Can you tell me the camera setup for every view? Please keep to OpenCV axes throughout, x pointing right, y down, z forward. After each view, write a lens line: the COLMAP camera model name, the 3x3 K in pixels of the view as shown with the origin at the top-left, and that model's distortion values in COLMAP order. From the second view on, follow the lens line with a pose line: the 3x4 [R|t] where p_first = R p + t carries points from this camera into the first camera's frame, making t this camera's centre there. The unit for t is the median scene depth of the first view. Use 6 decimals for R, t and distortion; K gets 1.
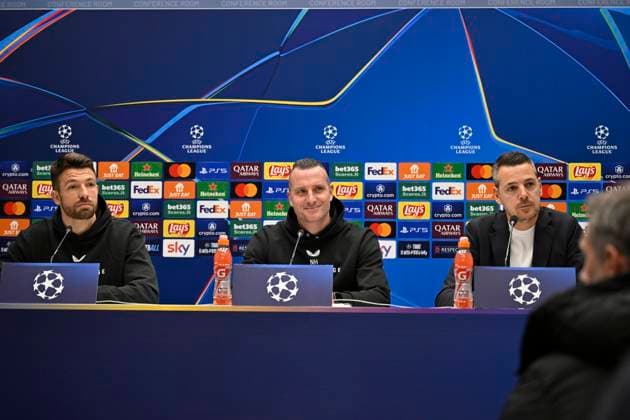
lens RADIAL K [[1810.1, 0, 316.1], [0, 1810.1, 211.1], [0, 0, 1]] dist [0.024088, -0.225424]
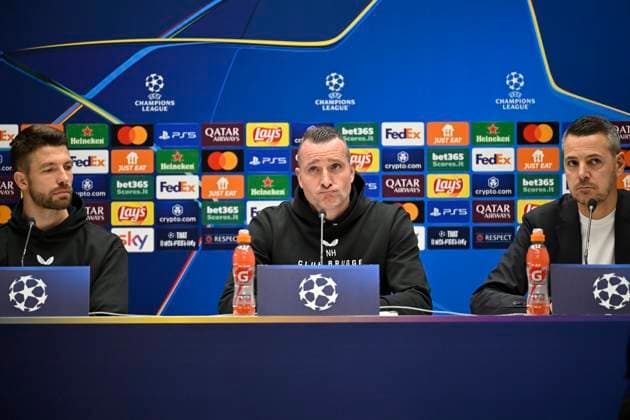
lens RADIAL K [[4206.7, 0, 315.1], [0, 4206.7, 210.2], [0, 0, 1]] dist [0.021978, -5.642318]
pose [[0.996762, -0.012735, 0.079390, -0.139260], [0.010488, 0.999534, 0.028655, -0.040754], [-0.079718, -0.027730, 0.996432, -0.732782]]
